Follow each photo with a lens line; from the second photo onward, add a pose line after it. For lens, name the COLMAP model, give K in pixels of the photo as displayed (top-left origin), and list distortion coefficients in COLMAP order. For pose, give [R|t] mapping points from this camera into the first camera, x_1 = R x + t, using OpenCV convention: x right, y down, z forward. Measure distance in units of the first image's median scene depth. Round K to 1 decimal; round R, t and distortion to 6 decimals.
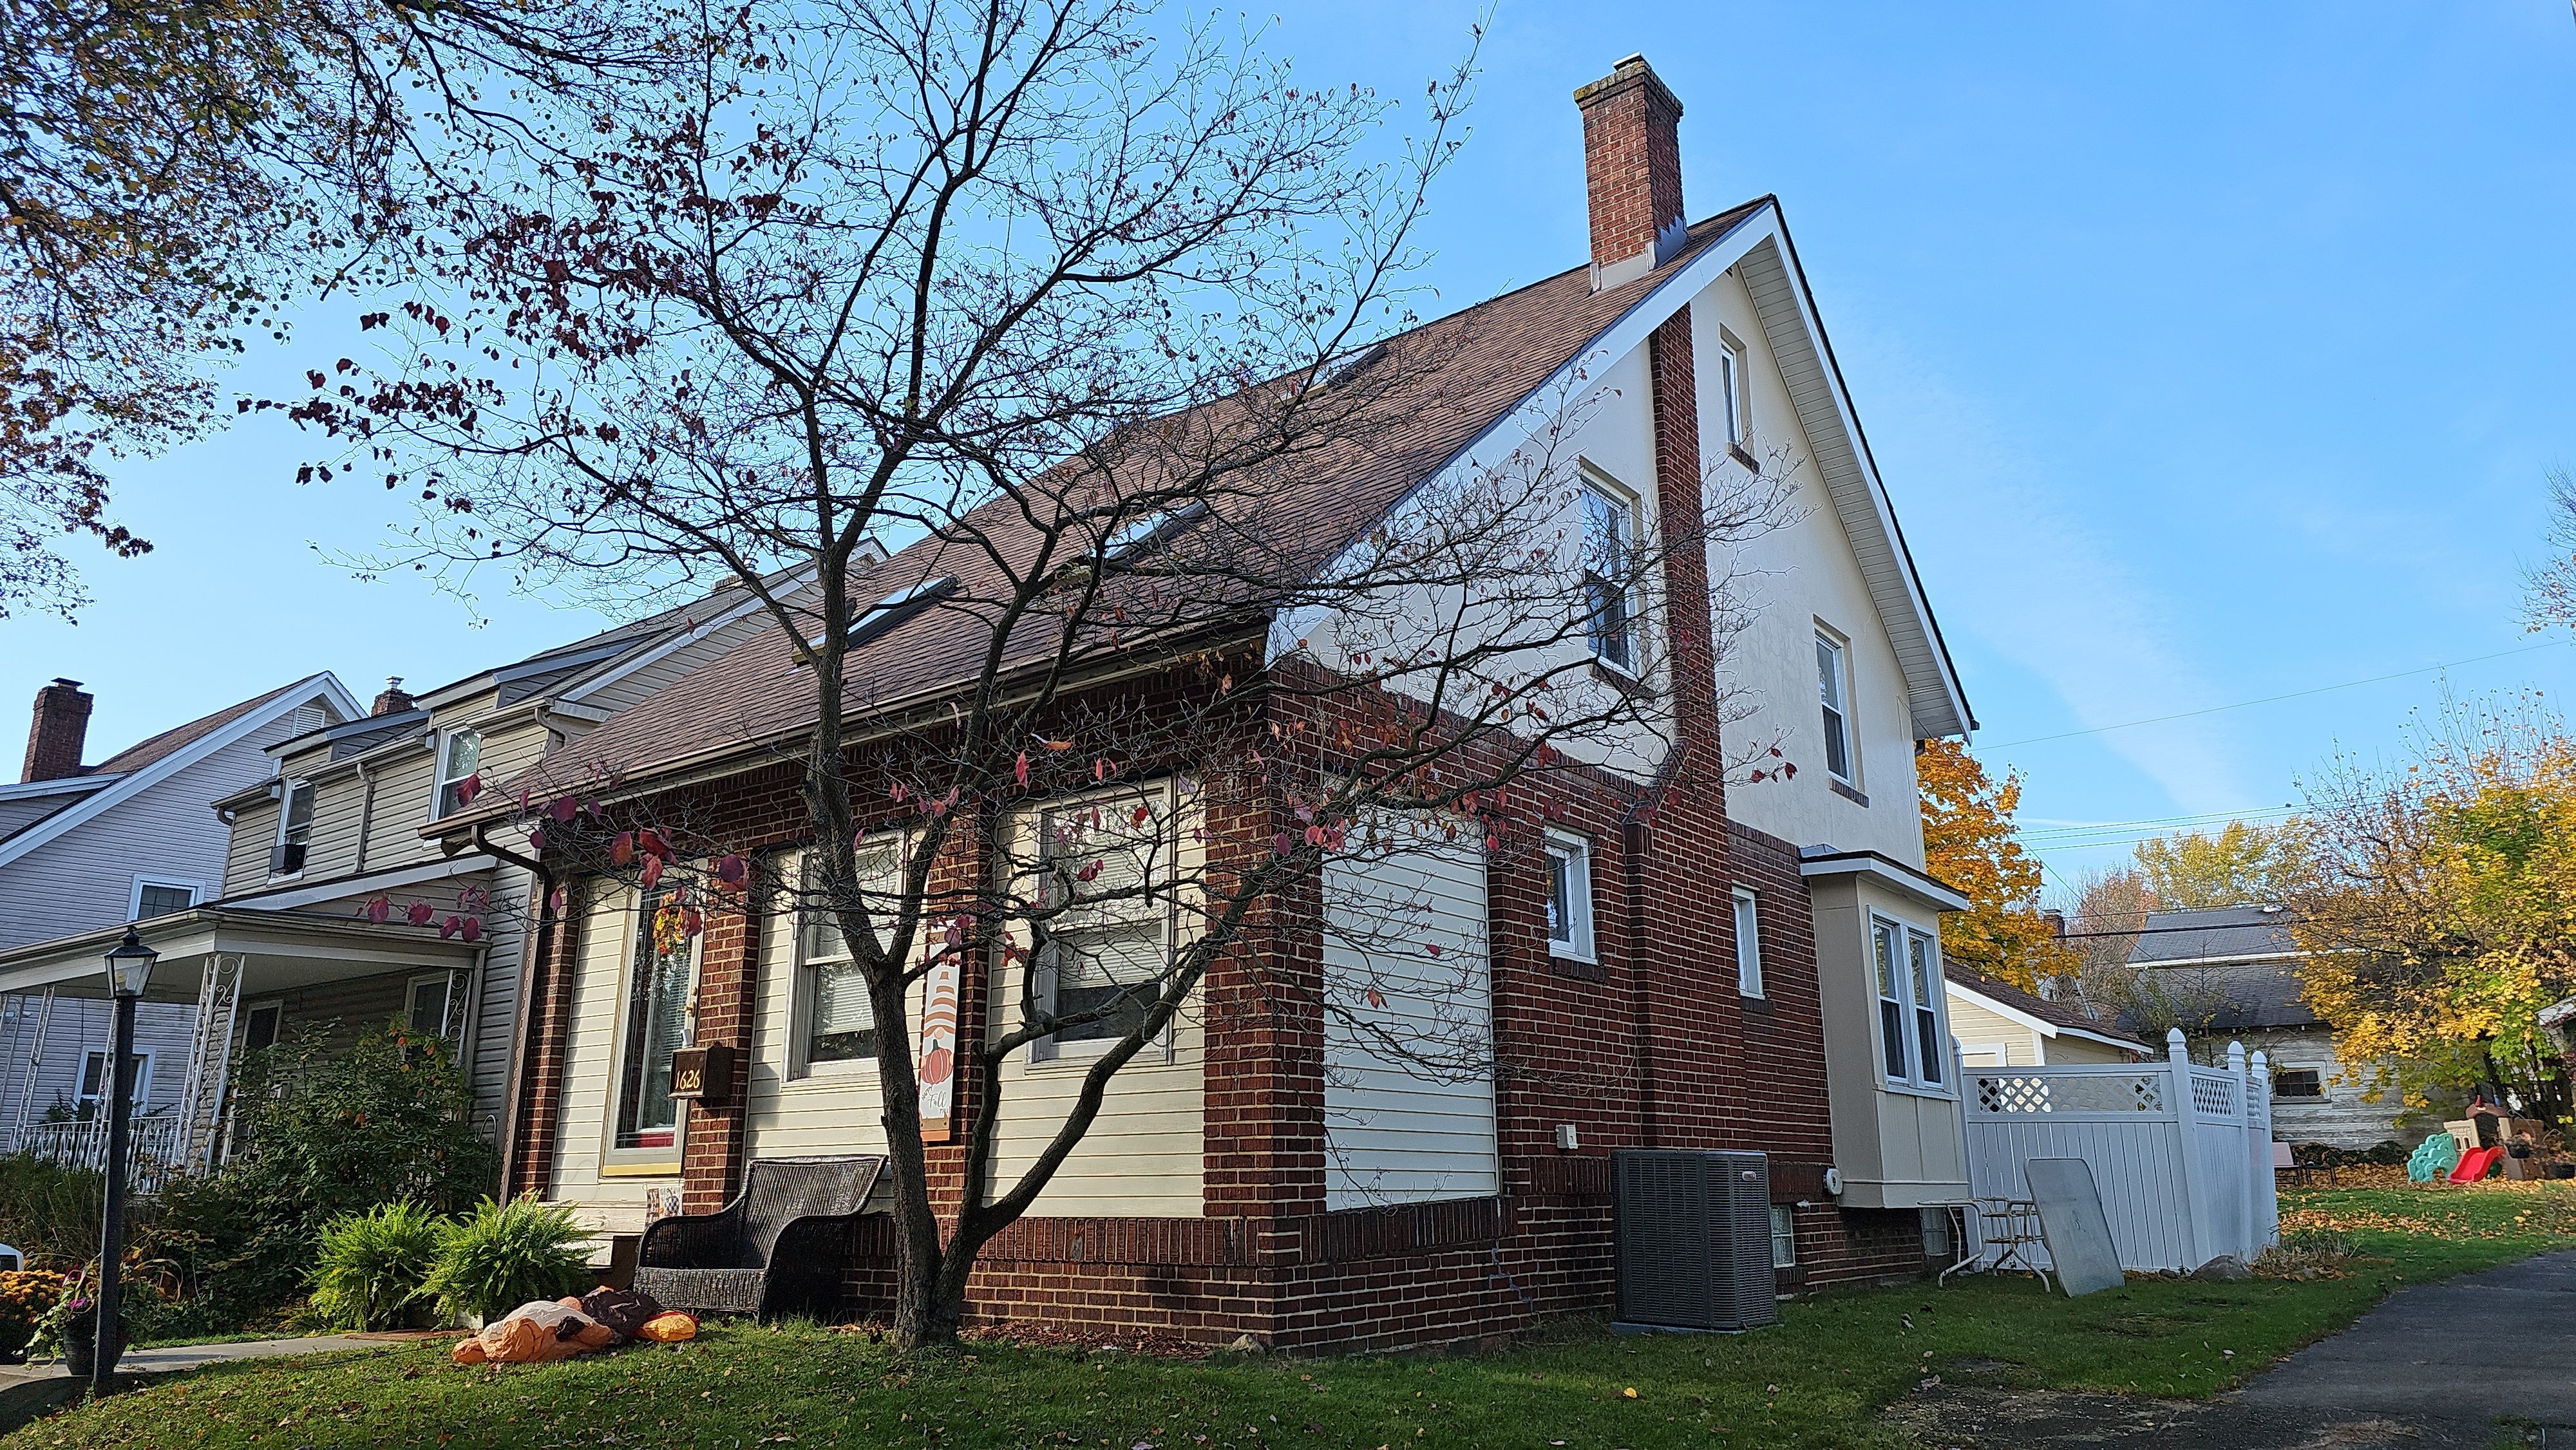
lens RADIAL K [[1663.9, 0, 1288.0], [0, 1663.9, 725.0], [0, 0, 1]] dist [0.147036, -0.195553]
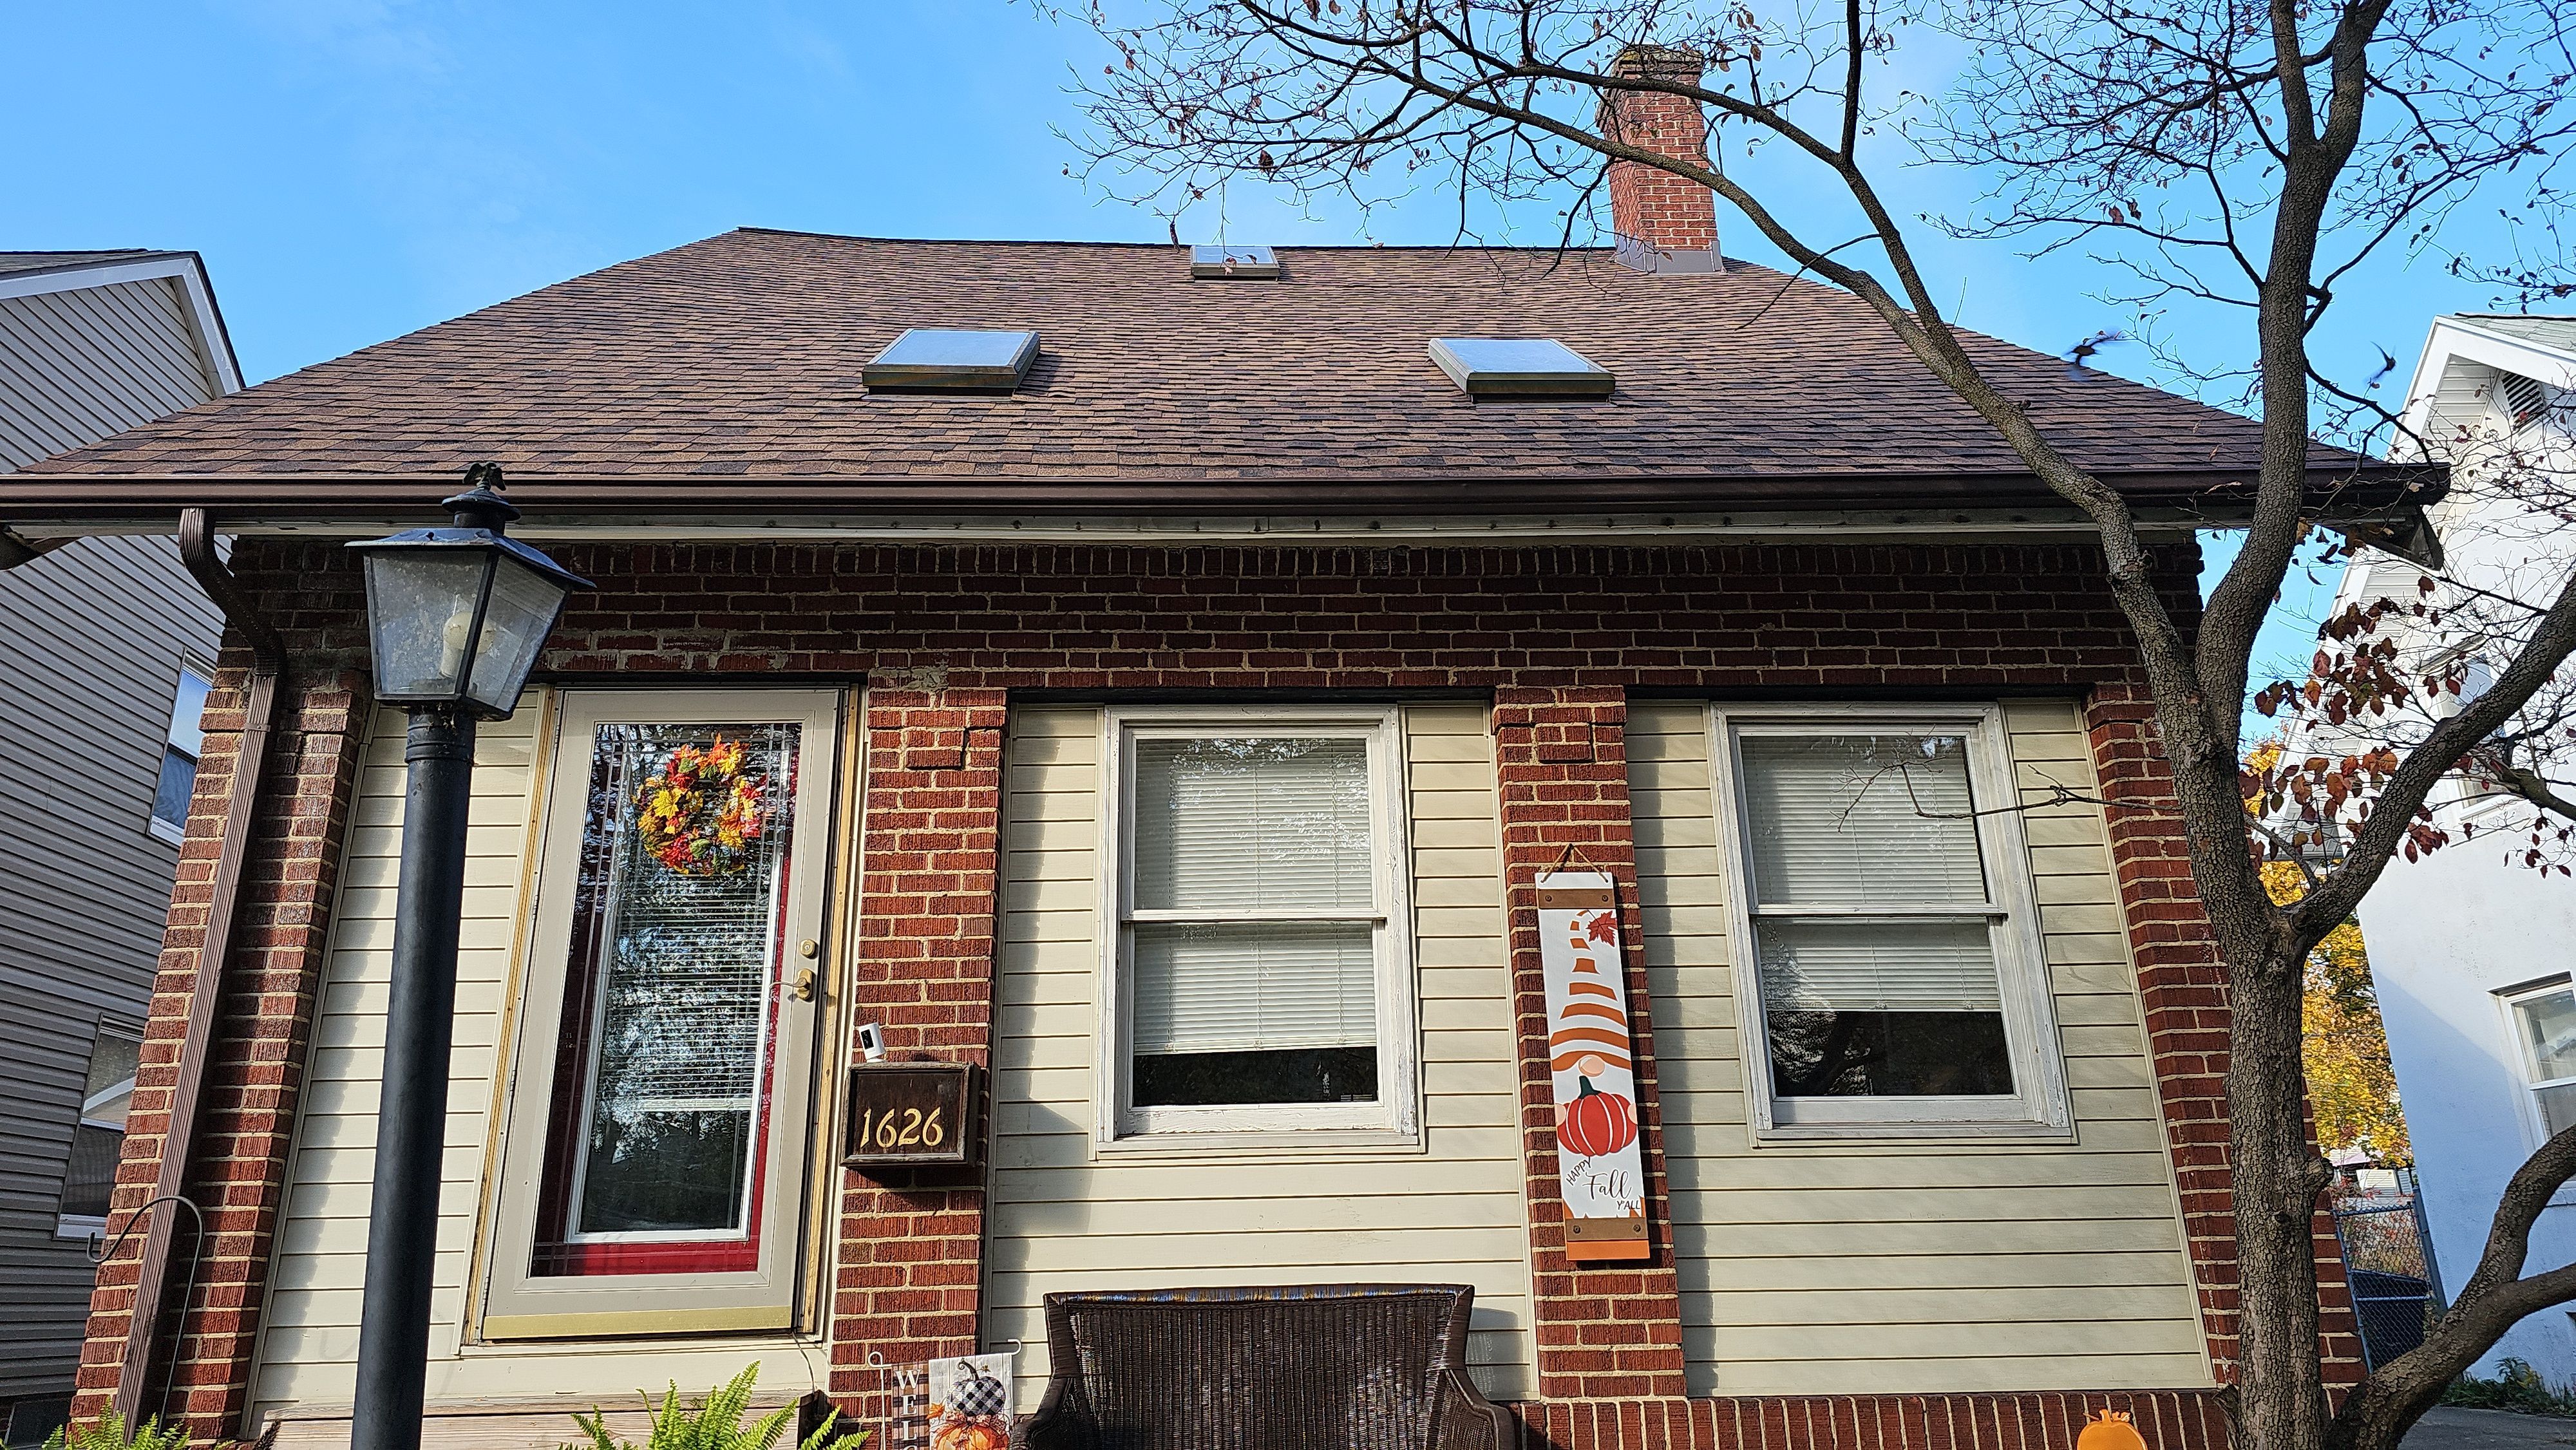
lens RADIAL K [[1663.9, 0, 1288.0], [0, 1663.9, 725.0], [0, 0, 1]] dist [0.147036, -0.195553]
pose [[0.762843, 0.193073, 0.617085, -0.591554], [-0.151508, 0.981182, -0.119697, 0.138125], [-0.628583, -0.002184, 0.777740, 0.558978]]
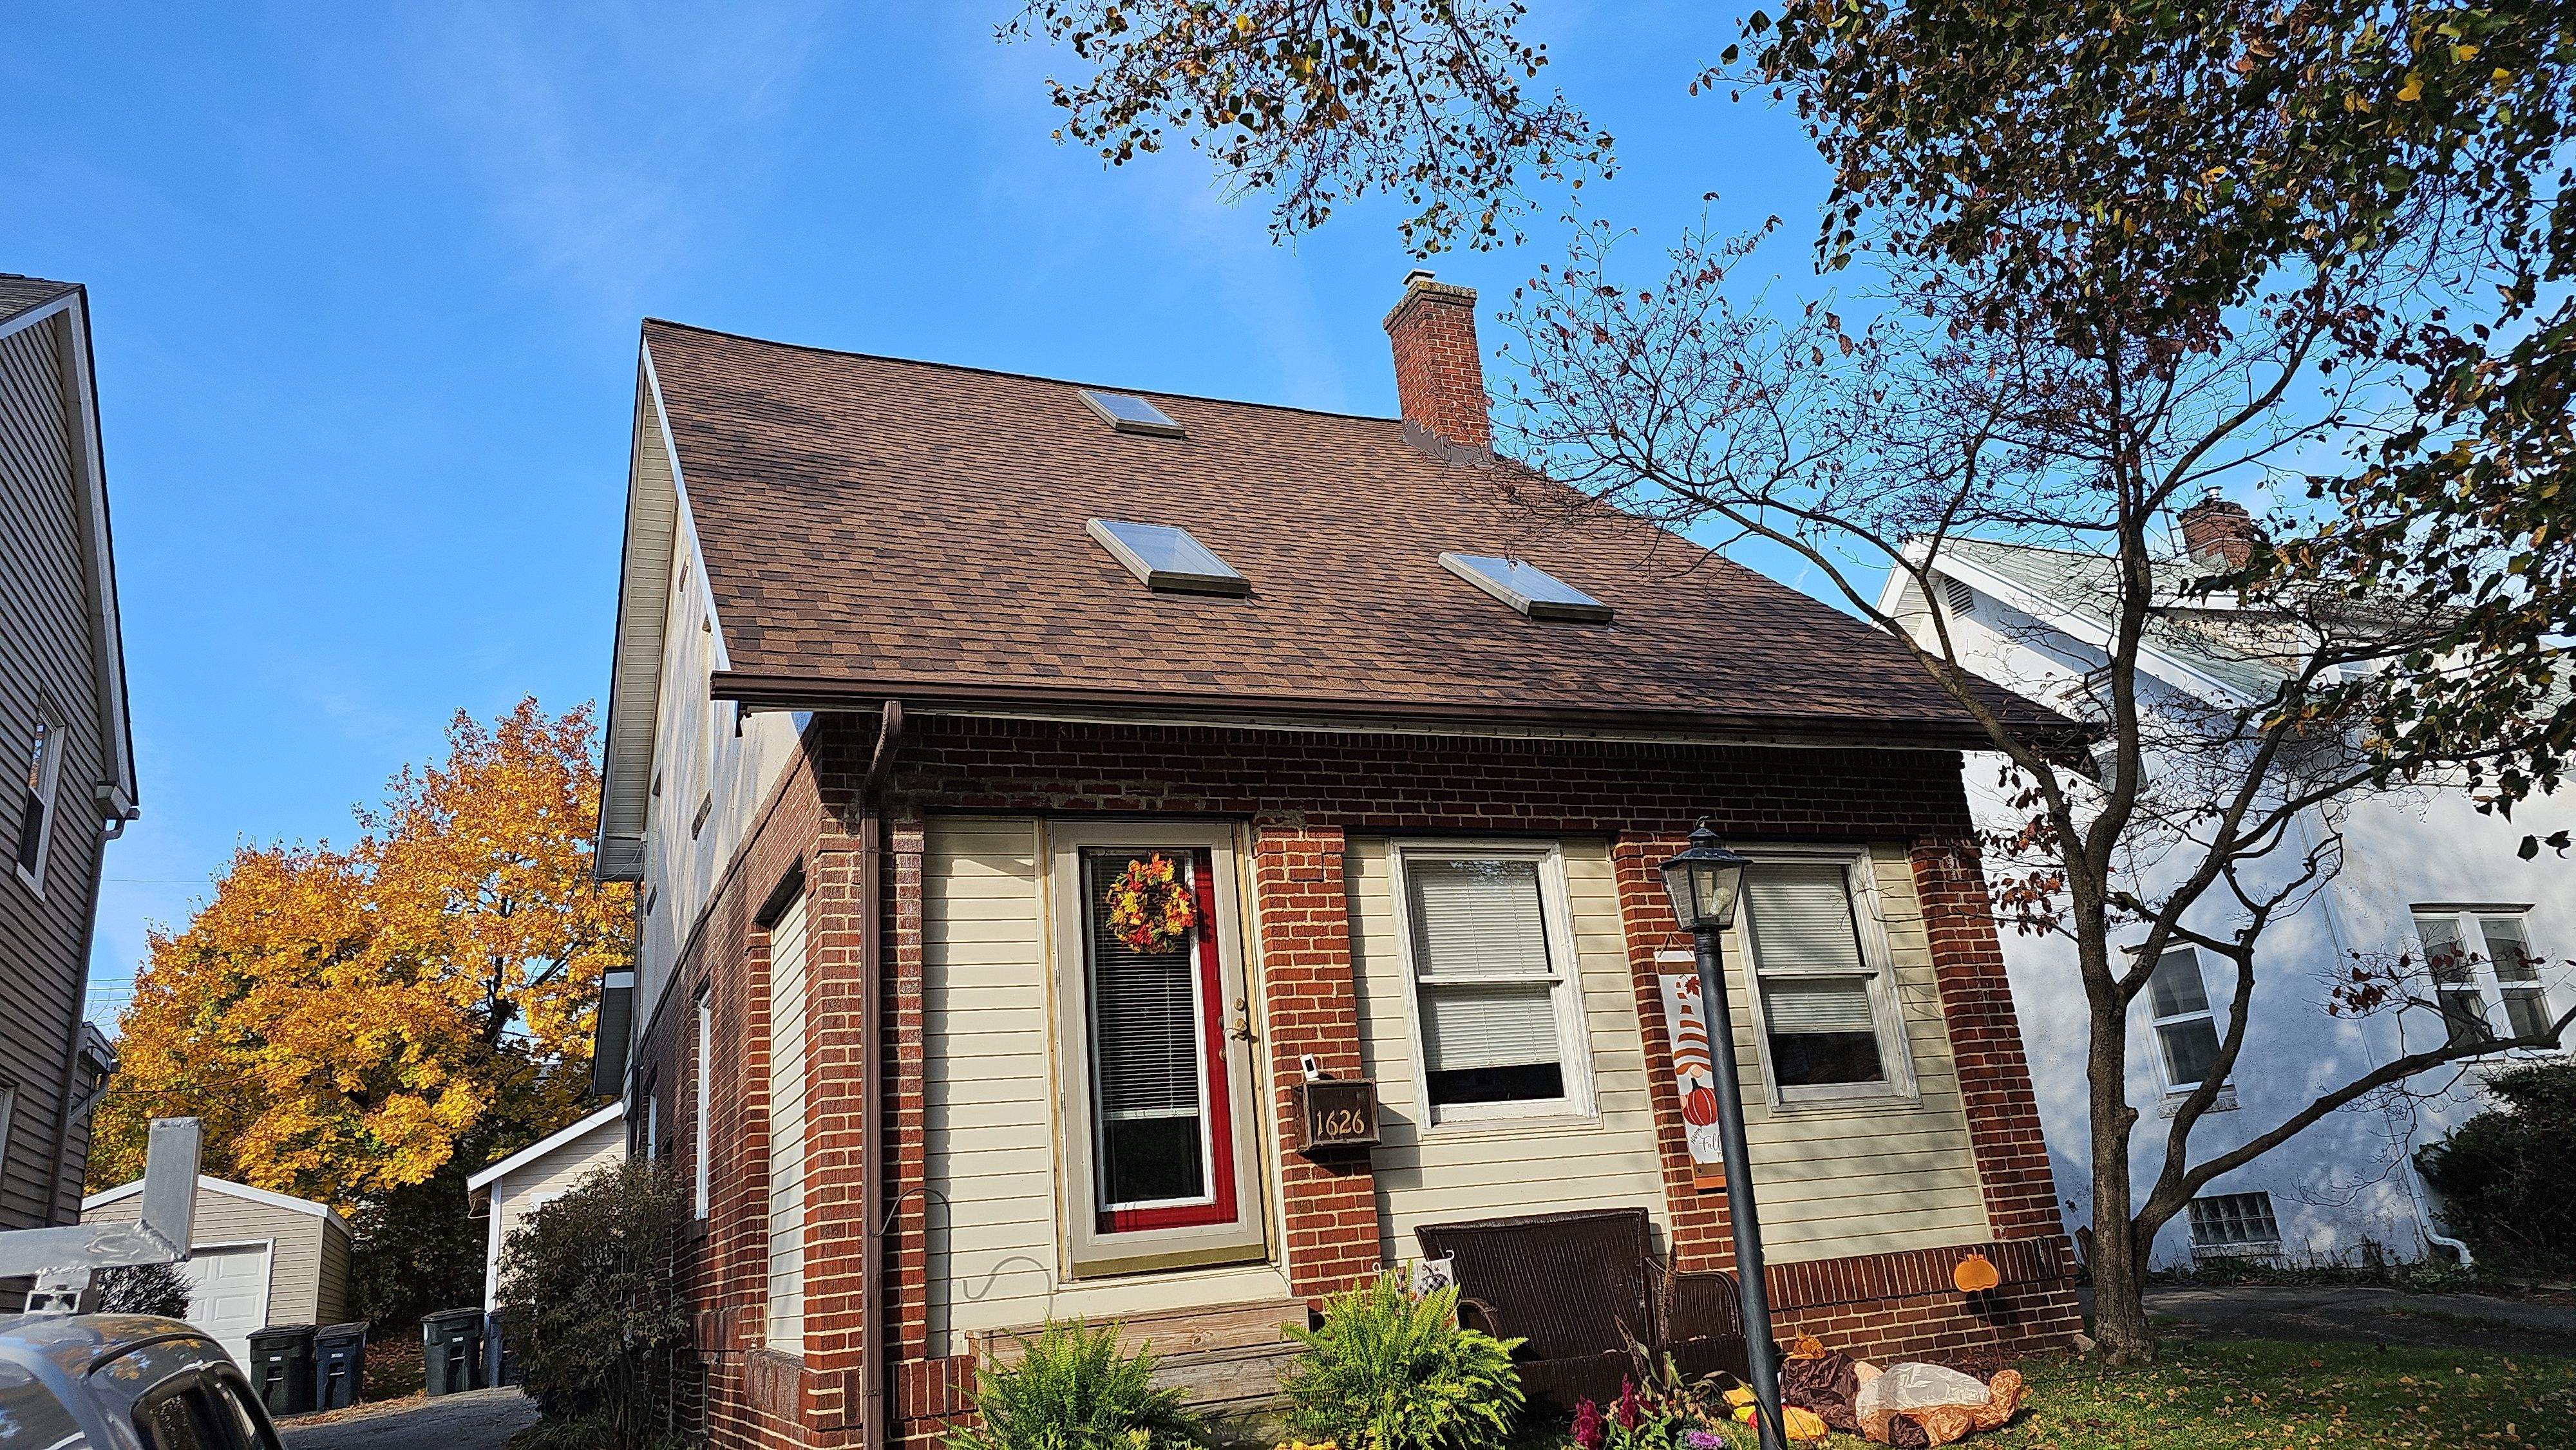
lens RADIAL K [[1663.9, 0, 1288.0], [0, 1663.9, 725.0], [0, 0, 1]] dist [0.147036, -0.195553]
pose [[0.484268, 0.220776, 0.846606, -1.032726], [-0.140736, 0.974695, -0.173677, 0.171048], [-0.863526, -0.035042, 0.503085, 0.658146]]
